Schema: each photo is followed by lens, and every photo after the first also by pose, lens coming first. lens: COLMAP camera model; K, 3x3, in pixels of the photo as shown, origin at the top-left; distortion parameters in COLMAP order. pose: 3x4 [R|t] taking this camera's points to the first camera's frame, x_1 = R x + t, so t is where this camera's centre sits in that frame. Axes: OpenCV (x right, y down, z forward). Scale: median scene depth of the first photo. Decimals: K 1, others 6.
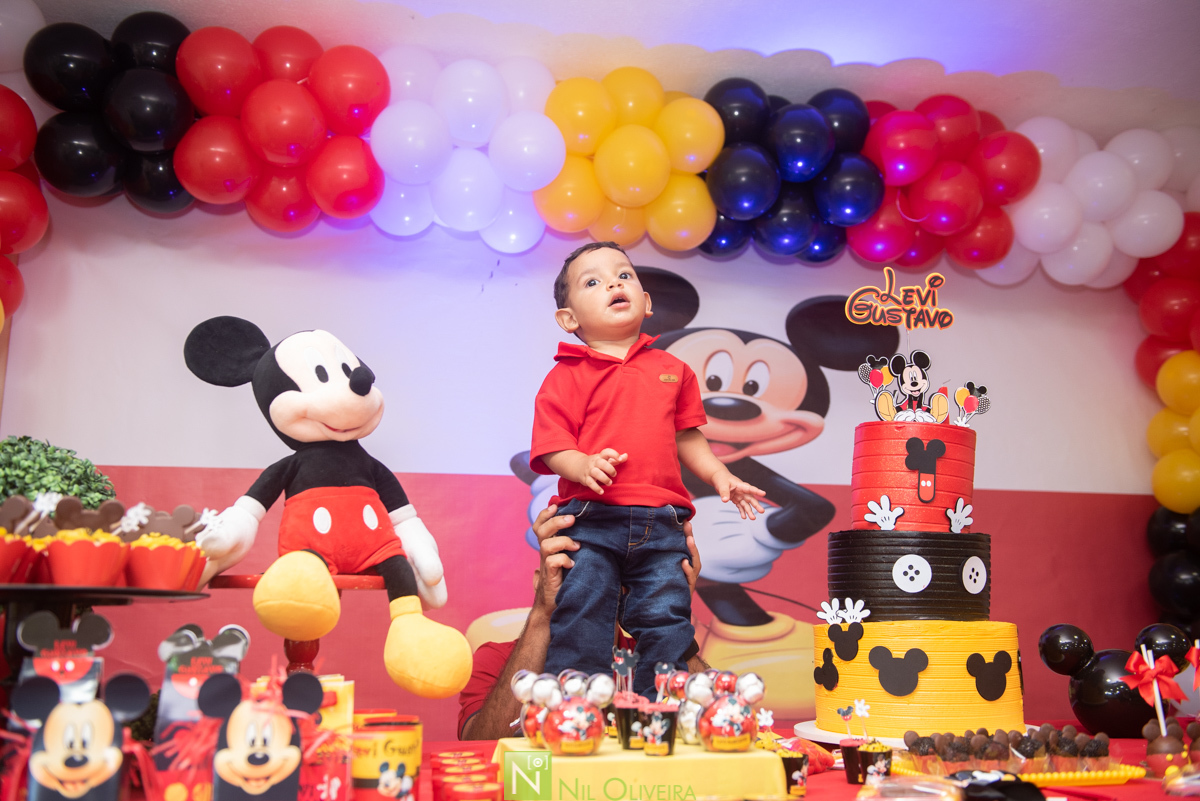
lens RADIAL K [[1084.7, 0, 600.0], [0, 1084.7, 400.5], [0, 0, 1]] dist [0.011522, 0.004949]
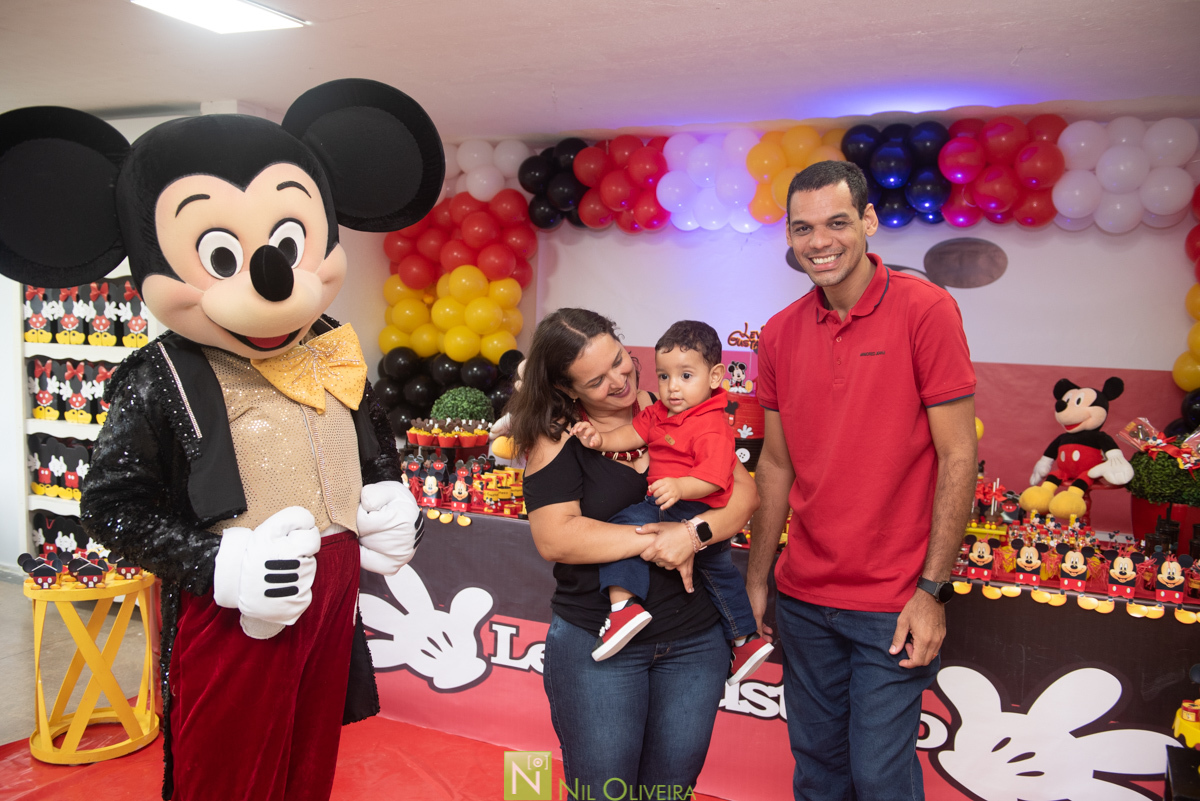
lens RADIAL K [[972.9, 0, 606.5], [0, 972.9, 400.7], [0, 0, 1]] dist [-0.021216, -0.000755]
pose [[0.795860, 0.079474, -0.600242, 1.308780], [0.085325, 0.966734, 0.241131, -0.493330], [0.599439, -0.243122, 0.762604, -0.833856]]
